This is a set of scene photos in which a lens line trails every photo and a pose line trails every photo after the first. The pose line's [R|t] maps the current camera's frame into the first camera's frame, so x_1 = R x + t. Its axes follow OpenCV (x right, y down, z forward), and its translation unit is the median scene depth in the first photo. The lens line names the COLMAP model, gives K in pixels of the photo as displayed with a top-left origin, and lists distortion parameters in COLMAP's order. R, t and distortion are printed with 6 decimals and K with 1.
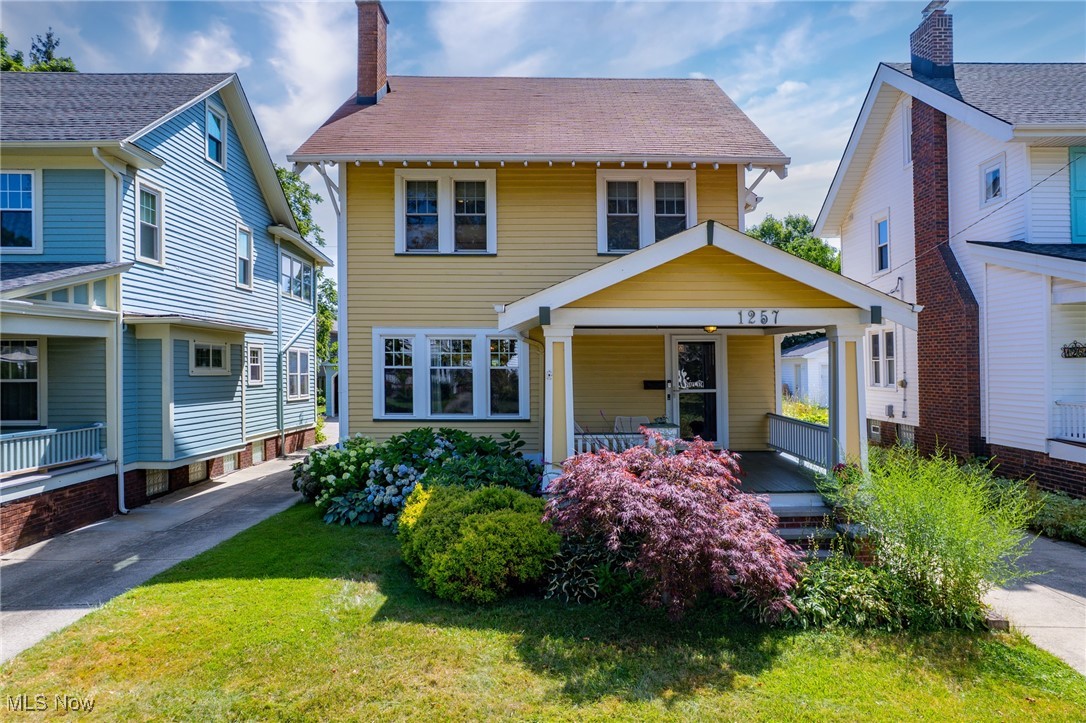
lens RADIAL K [[701.1, 0, 547.1], [0, 701.1, 377.8], [0, 0, 1]] dist [-0.073043, 0.066448]
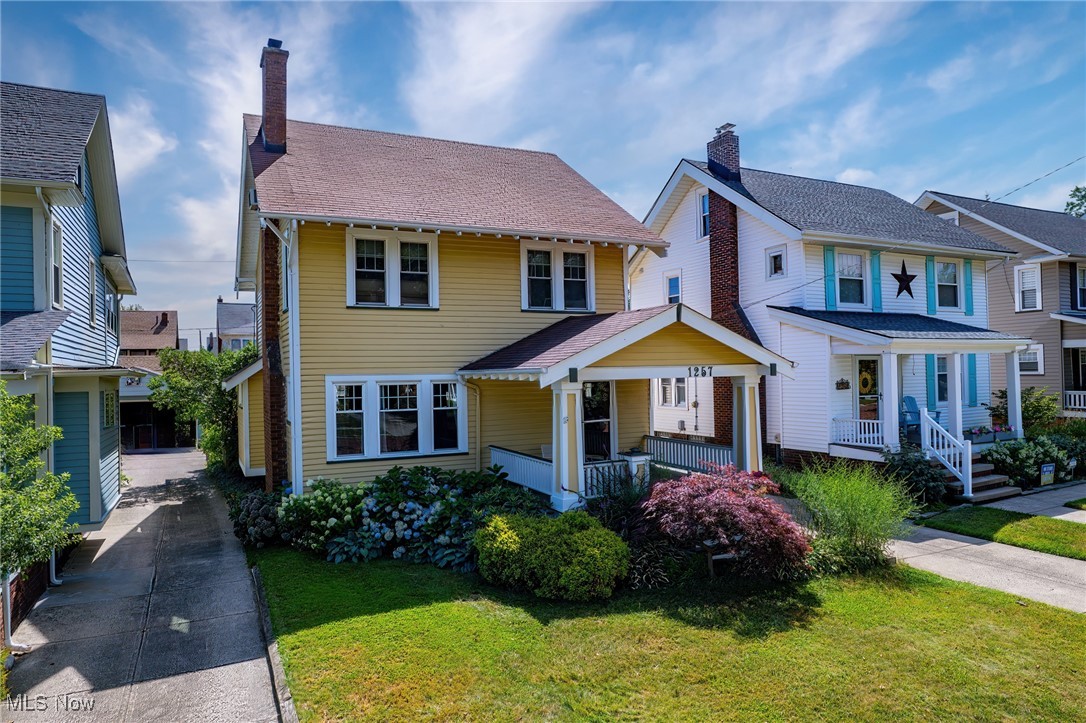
lens RADIAL K [[693.2, 0, 540.9], [0, 693.2, 382.3], [0, 0, 1]] dist [-0.080684, 0.060248]
pose [[0.911187, -0.024315, 0.411275, -0.387402], [0.028895, 0.999570, -0.004921, -0.047349], [-0.410979, 0.016368, 0.911498, -0.088103]]
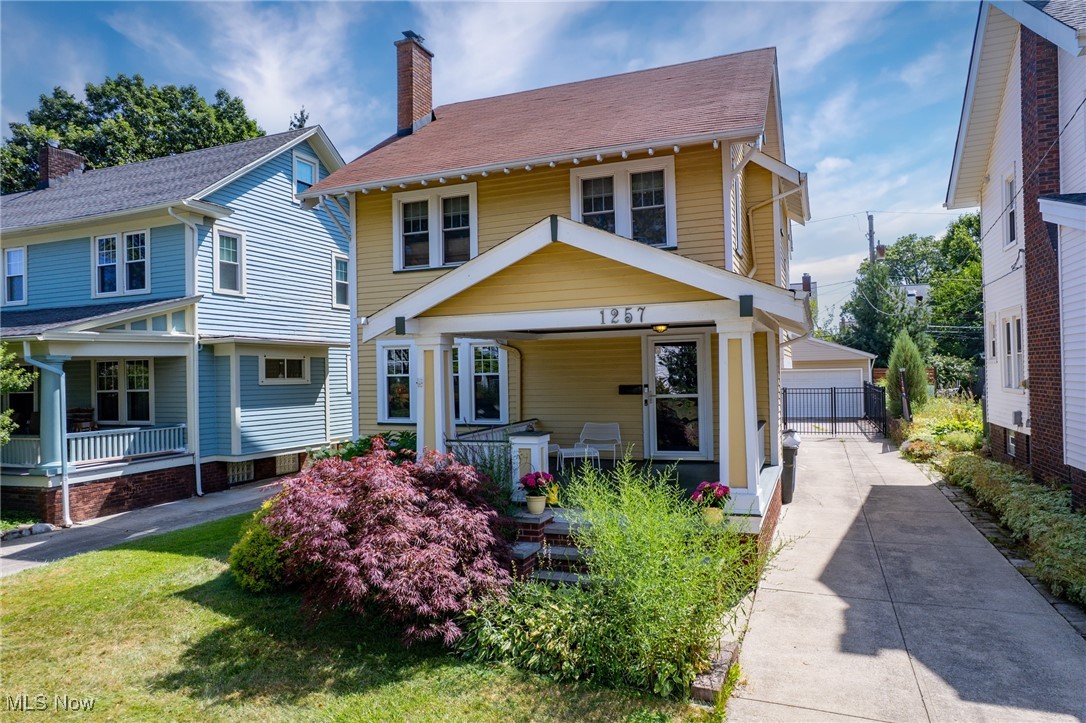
lens RADIAL K [[678.2, 0, 494.3], [0, 678.2, 380.8], [0, 0, 1]] dist [-0.033230, 0.002611]
pose [[0.914666, -0.013260, -0.403994, 0.354659], [0.013012, 0.999910, -0.003360, -0.001120], [0.404002, -0.002184, 0.914756, 0.092715]]
